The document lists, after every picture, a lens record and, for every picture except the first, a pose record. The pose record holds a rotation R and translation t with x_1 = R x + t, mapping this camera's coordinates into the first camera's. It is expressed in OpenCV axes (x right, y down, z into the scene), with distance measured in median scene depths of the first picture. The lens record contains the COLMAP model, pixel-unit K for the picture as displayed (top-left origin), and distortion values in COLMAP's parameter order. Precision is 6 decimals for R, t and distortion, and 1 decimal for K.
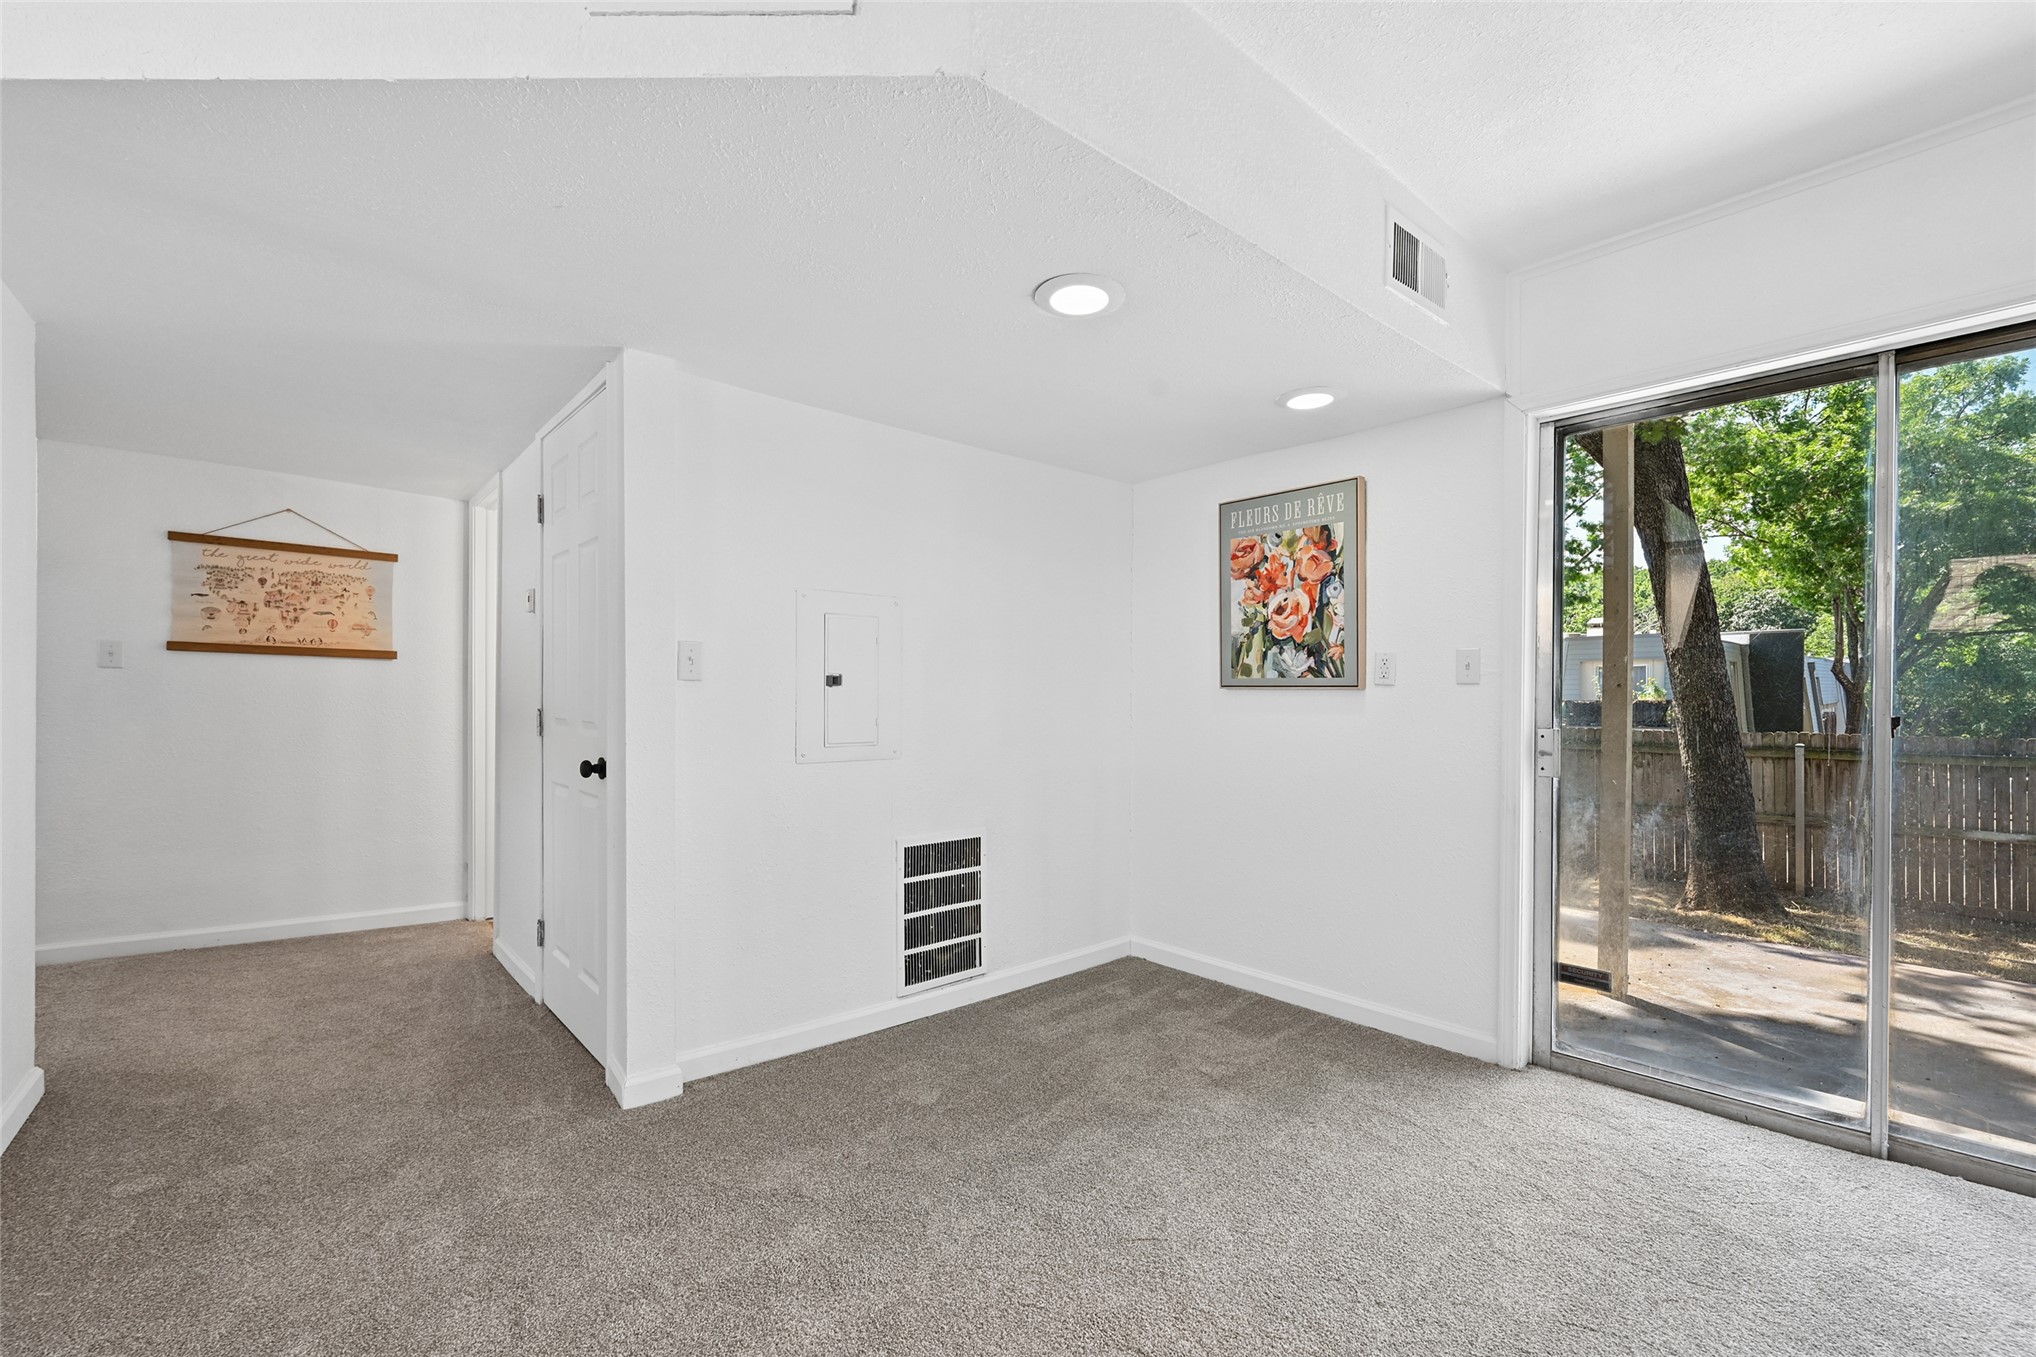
lens RADIAL K [[854.0, 0, 1018.0], [0, 854.0, 678.5], [0, 0, 1]] dist [0.000528, 0.000455]
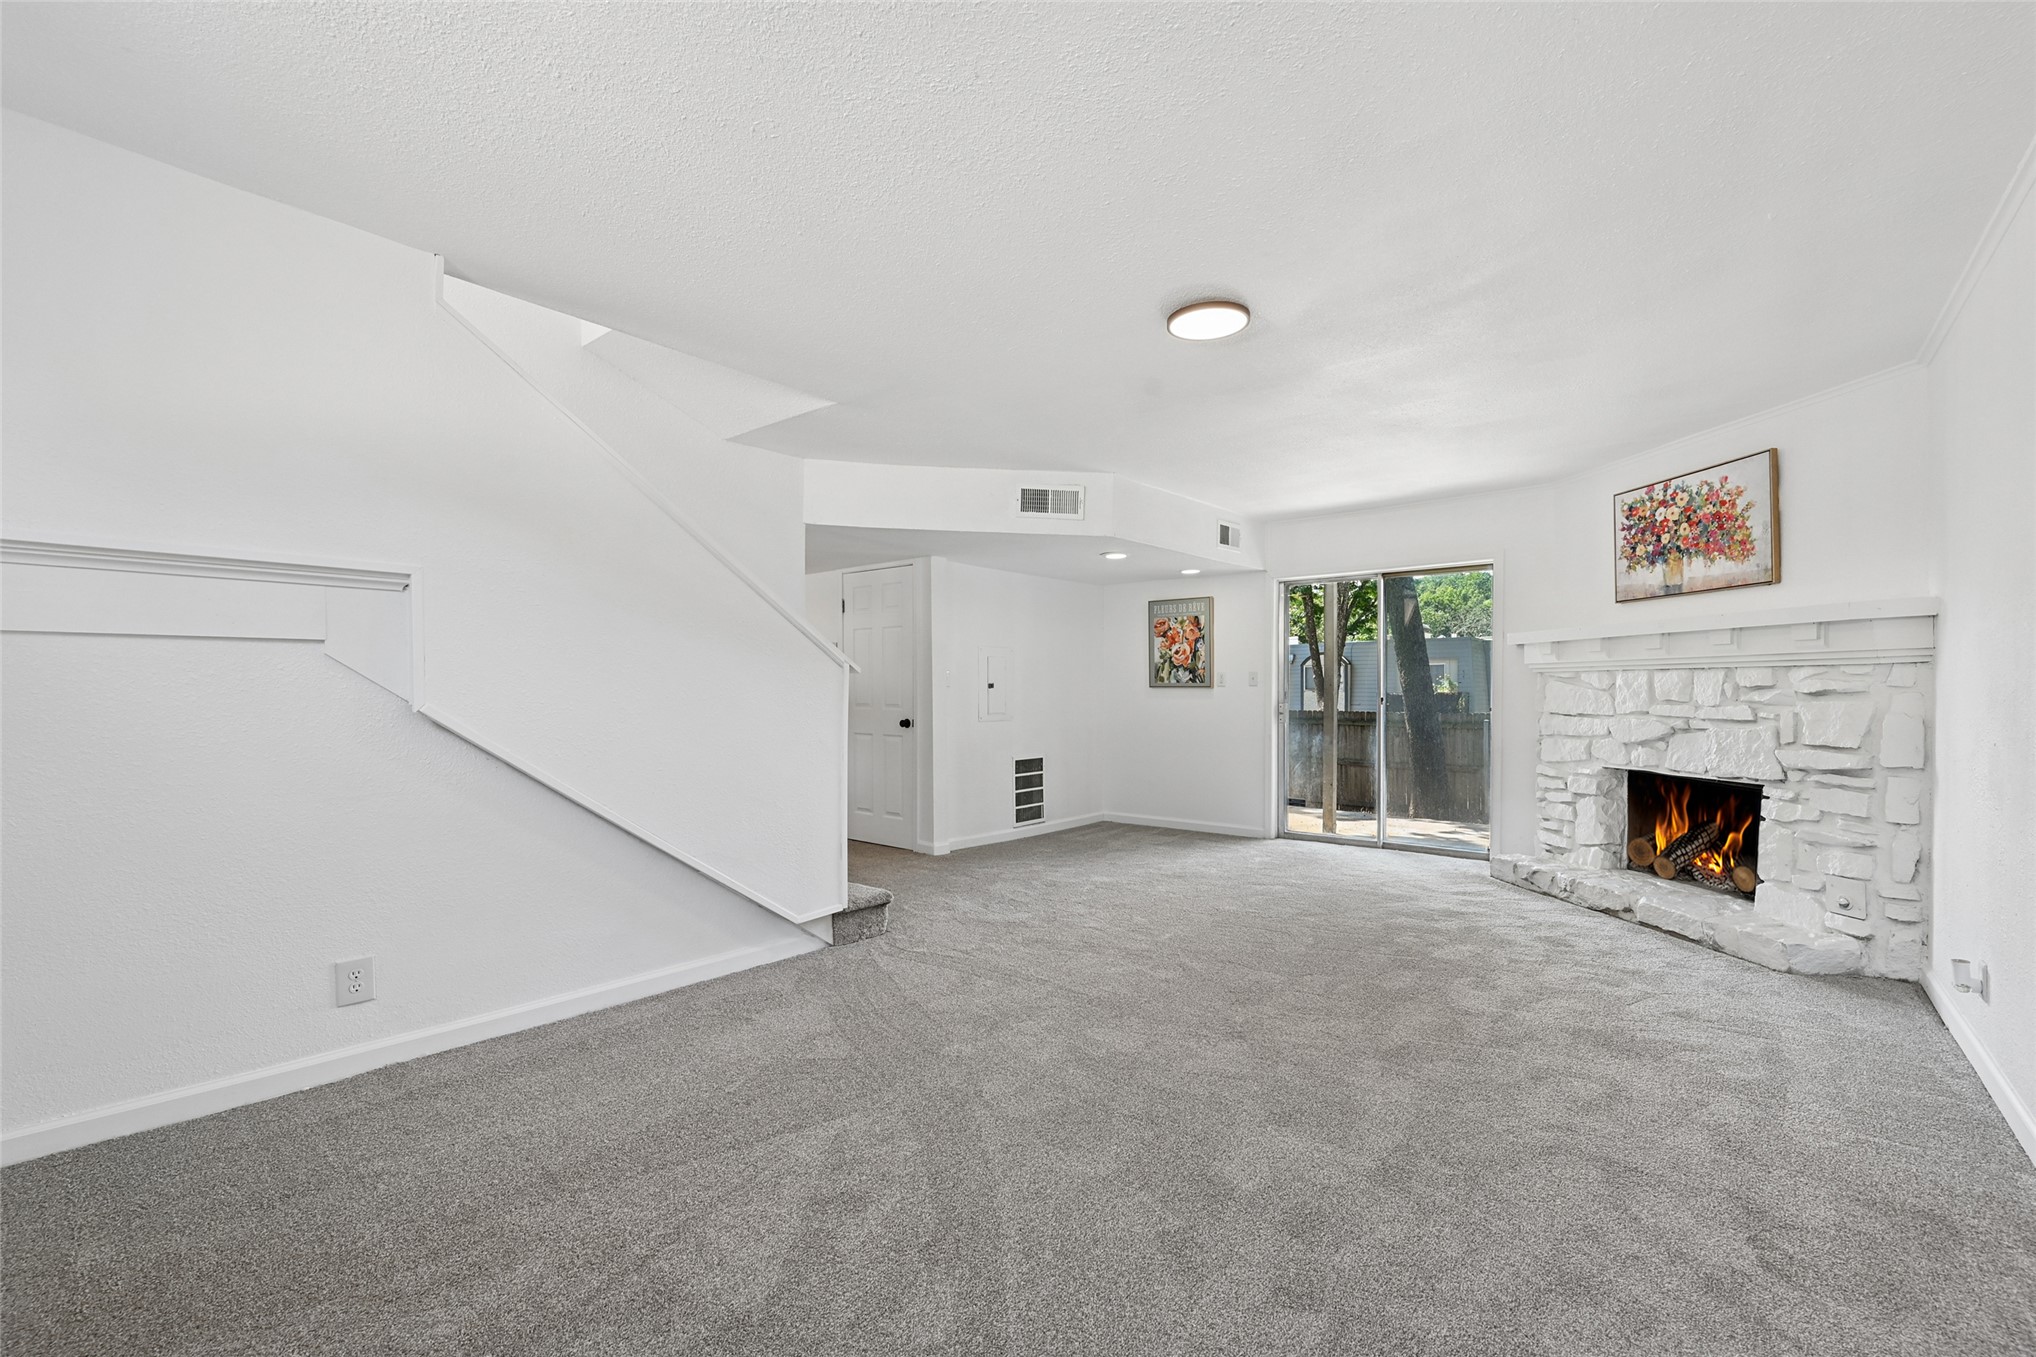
lens RADIAL K [[854.0, 0, 1018.0], [0, 854.0, 678.5], [0, 0, 1]] dist [0.000528, 0.000455]
pose [[0.989390, -0.004758, 0.145208, -0.427739], [0.004135, 0.999981, 0.004592, -0.024306], [-0.145227, -0.003943, 0.989390, -1.144255]]
